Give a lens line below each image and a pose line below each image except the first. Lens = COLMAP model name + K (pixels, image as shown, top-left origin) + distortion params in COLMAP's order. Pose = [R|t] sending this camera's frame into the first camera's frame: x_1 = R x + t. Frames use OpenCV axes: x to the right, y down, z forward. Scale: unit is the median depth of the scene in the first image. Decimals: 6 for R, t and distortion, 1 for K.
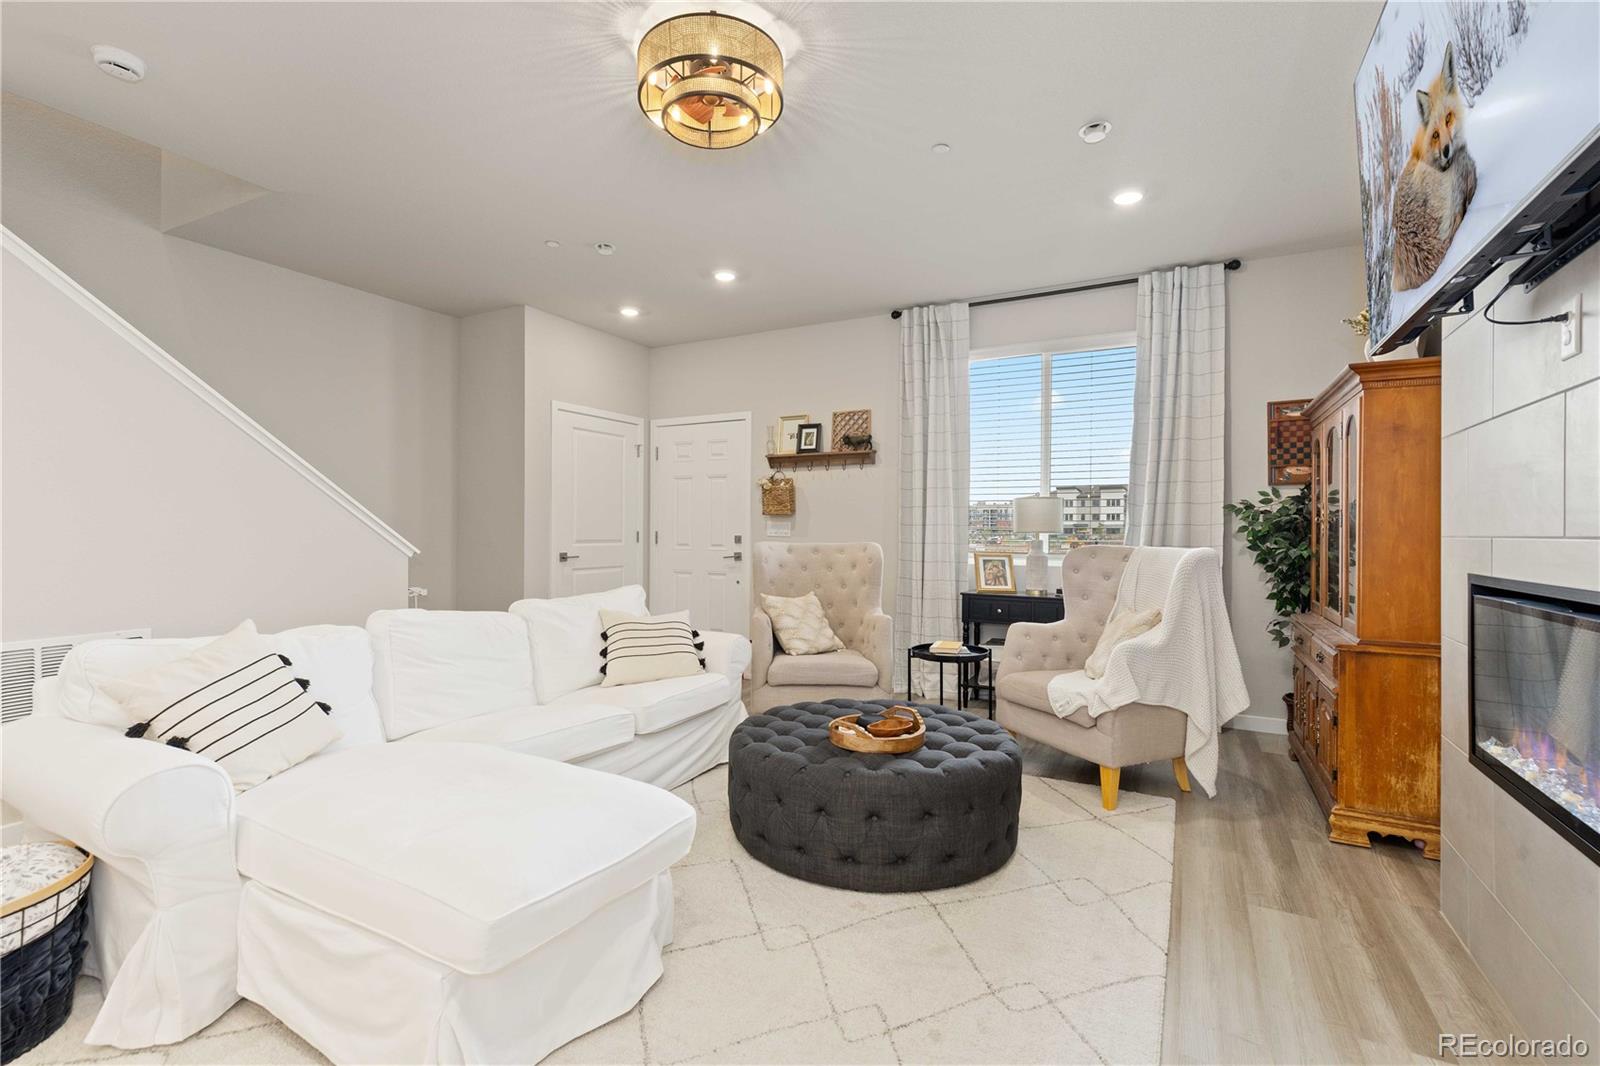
lens RADIAL K [[730.9, 0, 786.4], [0, 730.9, 530.8], [0, 0, 1]] dist [0.010473, -0.002364]
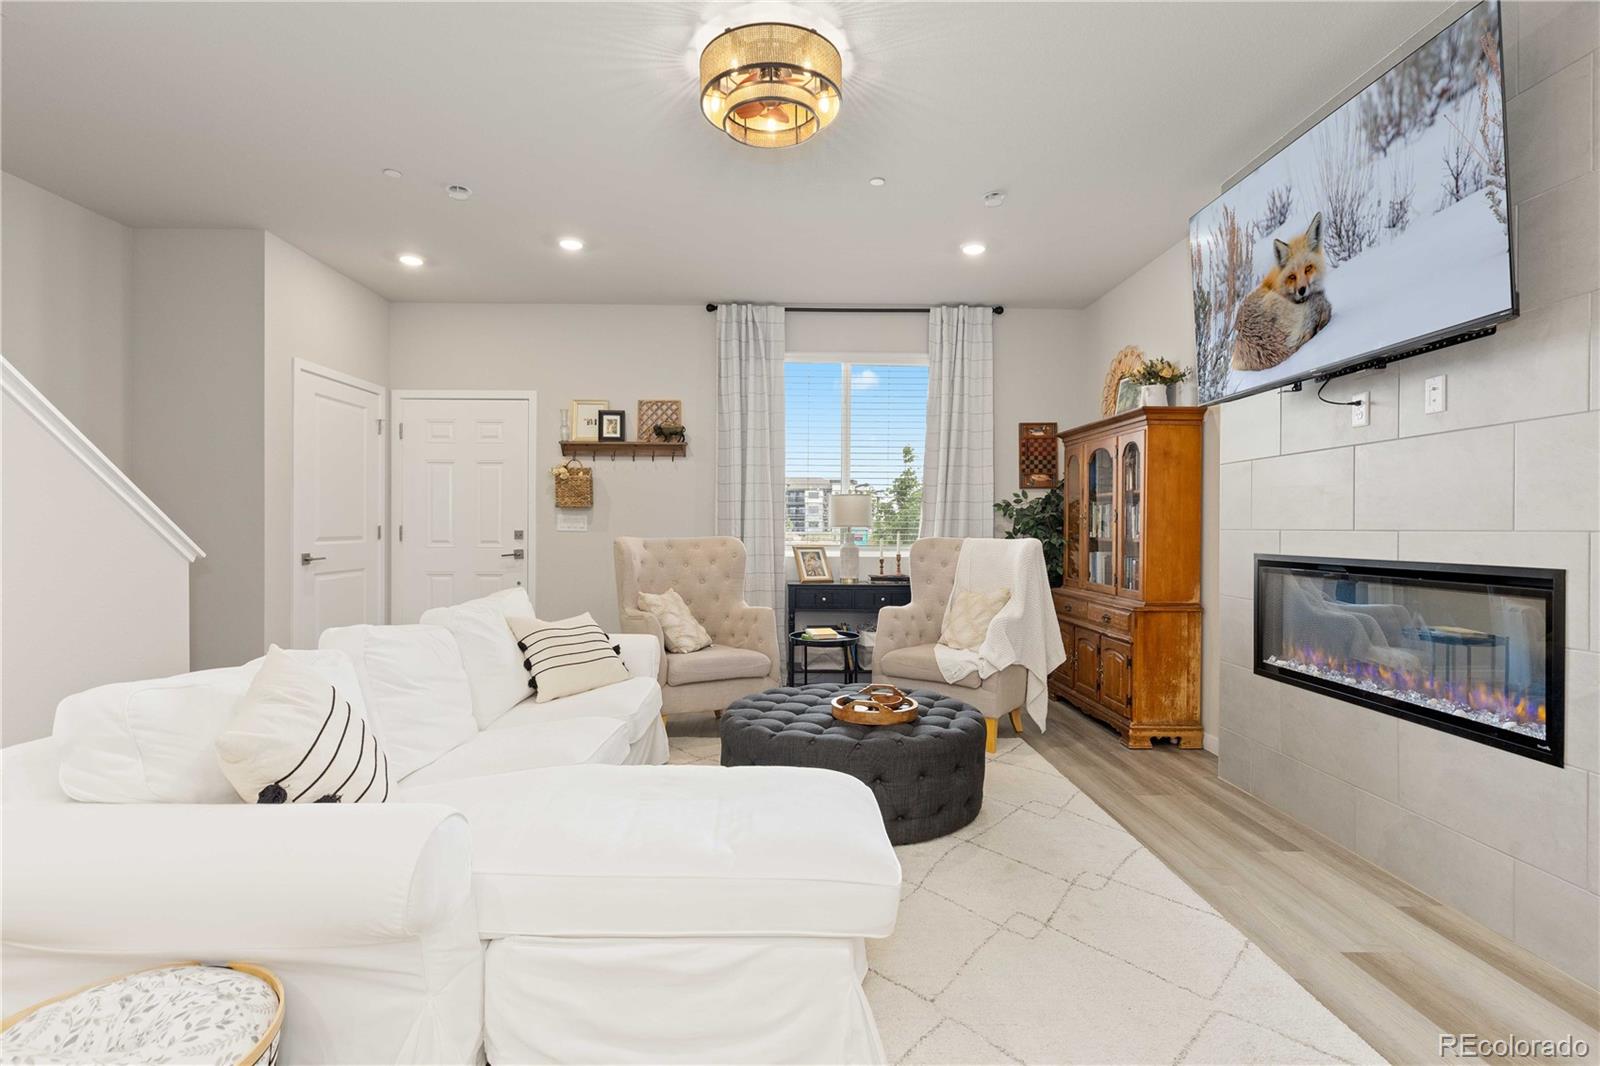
lens RADIAL K [[784.6, 0, 789.3], [0, 784.6, 531.2], [0, 0, 1]] dist [-0.001013, -0.001219]
pose [[0.869277, -0.005128, 0.494298, -0.354650], [0.000236, 0.999950, 0.009959, -0.002676], [-0.494325, -0.008541, 0.869235, 0.020975]]
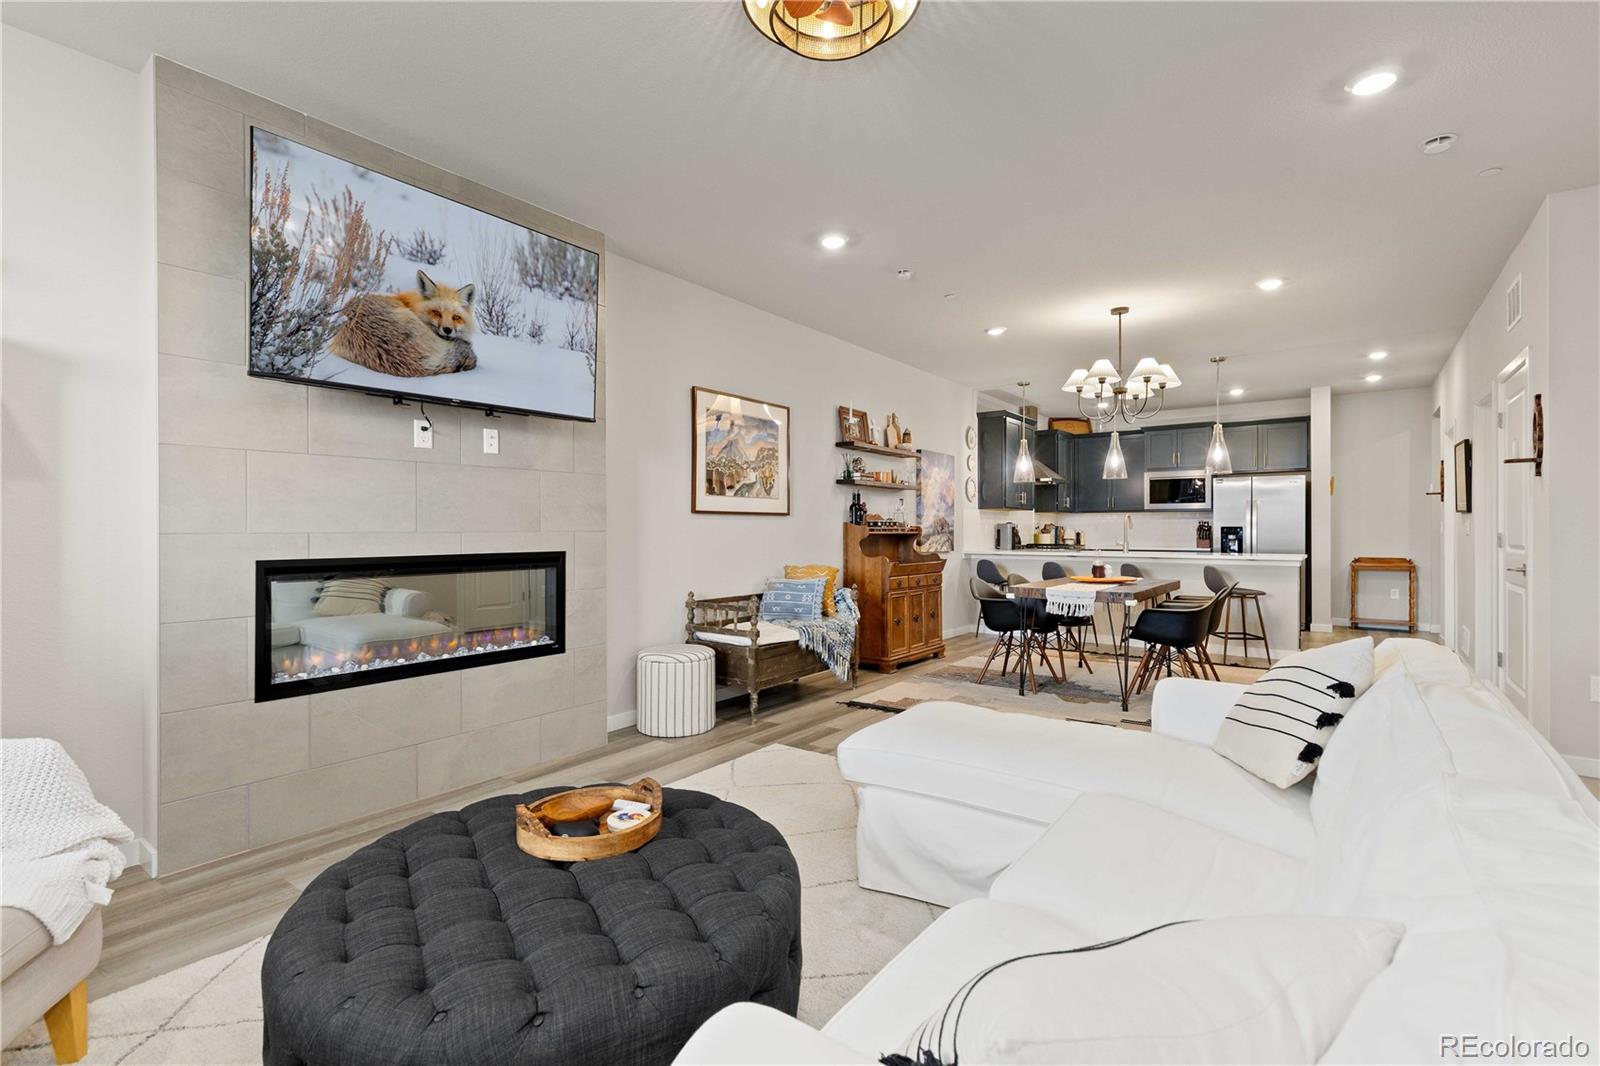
lens RADIAL K [[730.9, 0, 793.2], [0, 730.9, 526.5], [0, 0, 1]] dist [0.010473, -0.002364]
pose [[-0.989869, -0.006077, 0.141851, -0.108089], [-0.006745, 0.999968, -0.004228, -0.002552], [-0.141821, -0.005142, -0.989879, 1.010819]]
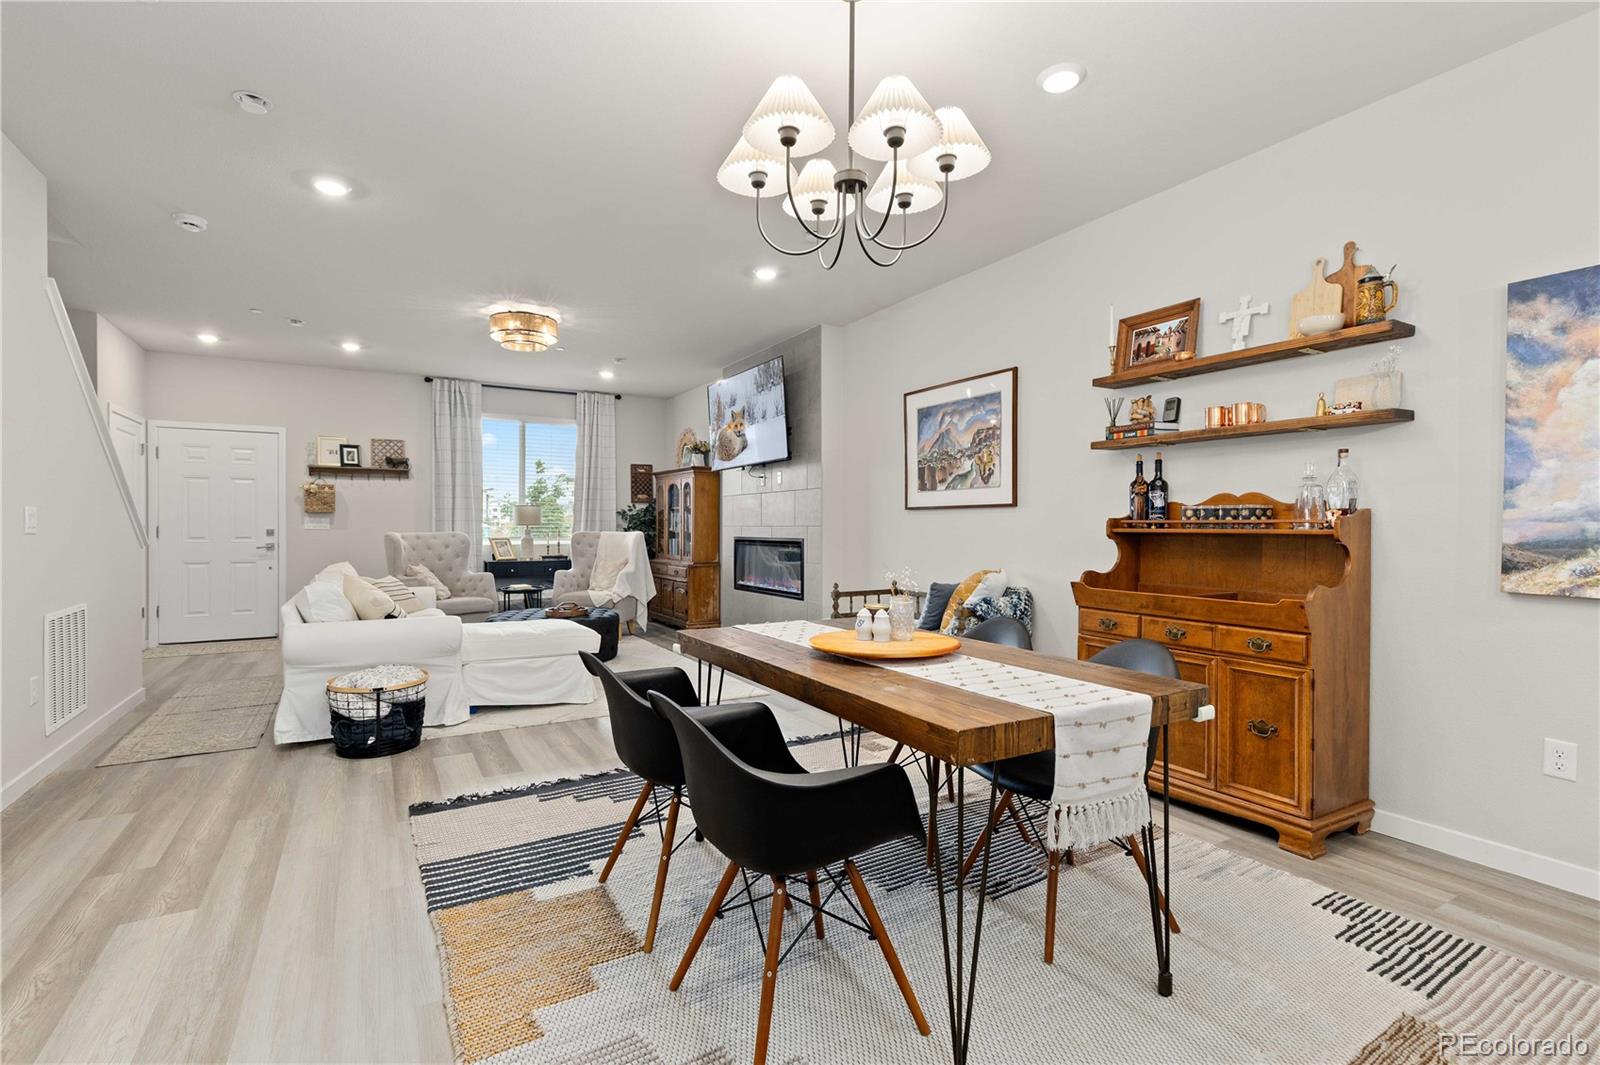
lens RADIAL K [[730.9, 0, 792.7], [0, 730.9, 530.8], [0, 0, 1]] dist [0.010473, -0.002364]
pose [[0.518473, -0.012713, 0.855000, -0.924293], [0.001709, 0.999903, 0.013831, -0.008552], [-0.855092, -0.005709, 0.518444, -0.511466]]
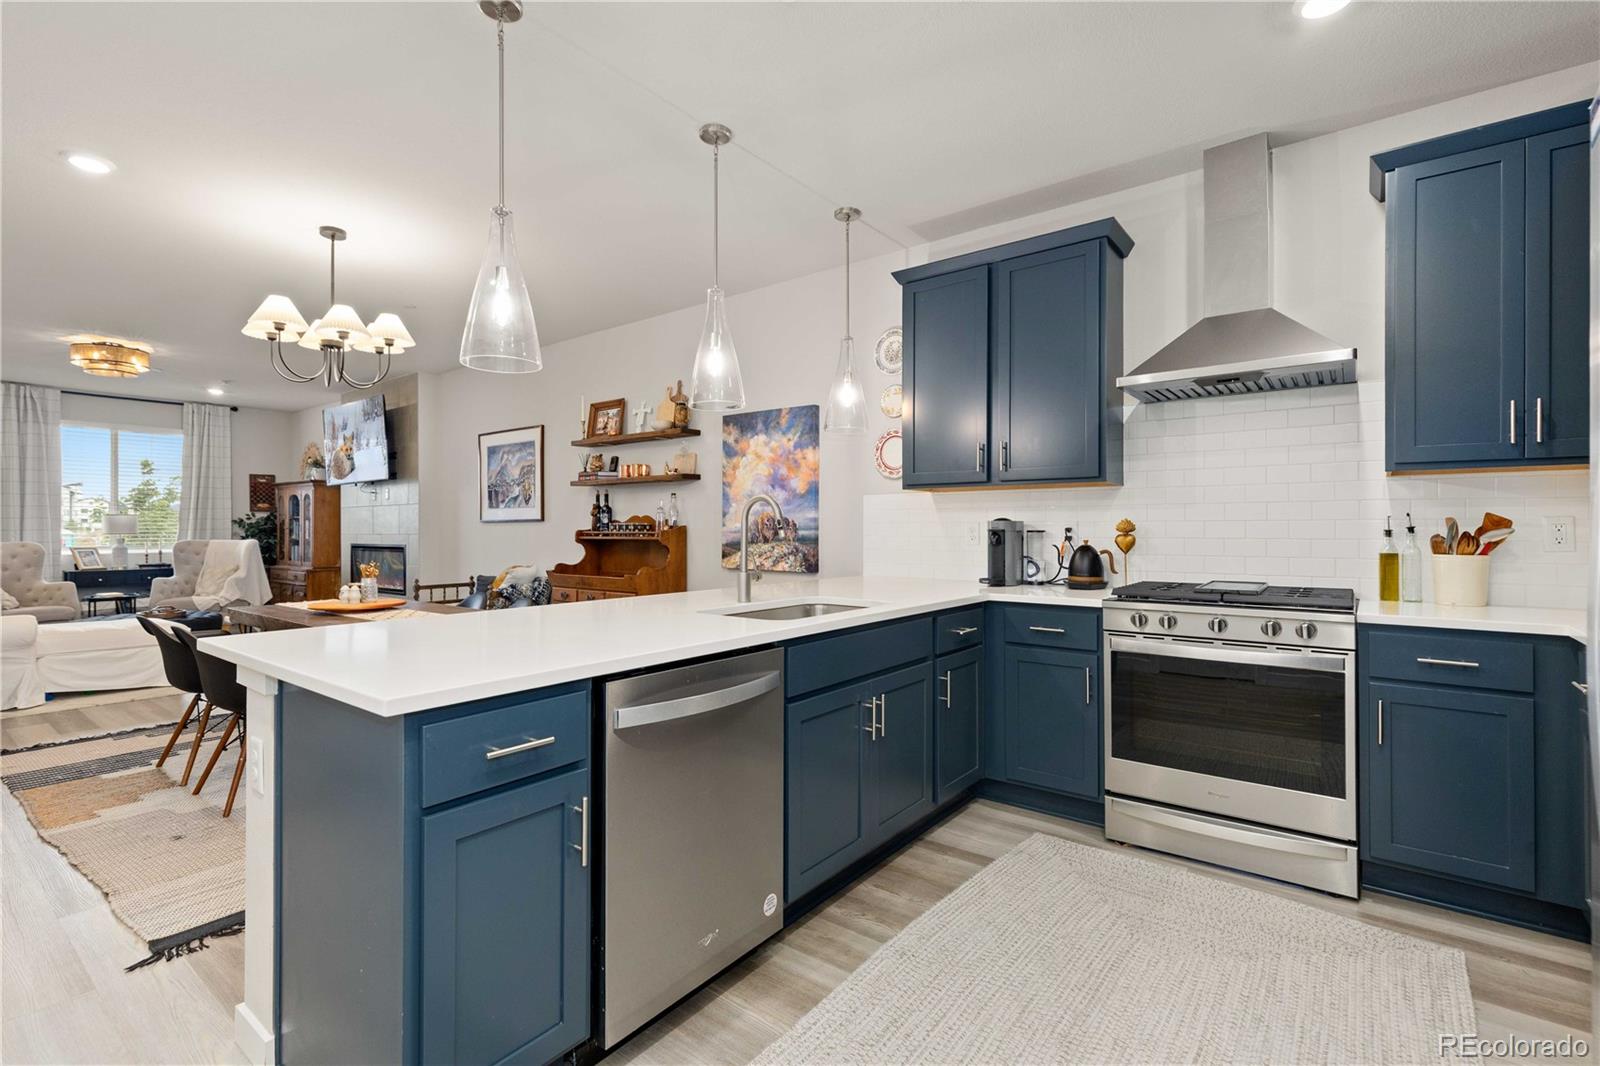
lens RADIAL K [[730.9, 0, 792.3], [0, 730.9, 524.5], [0, 0, 1]] dist [0.010473, -0.002364]
pose [[0.164464, -0.001156, 0.986382, -1.255916], [0.002324, 0.999997, 0.000785, -0.020569], [-0.986380, 0.002164, 0.164467, -0.975327]]
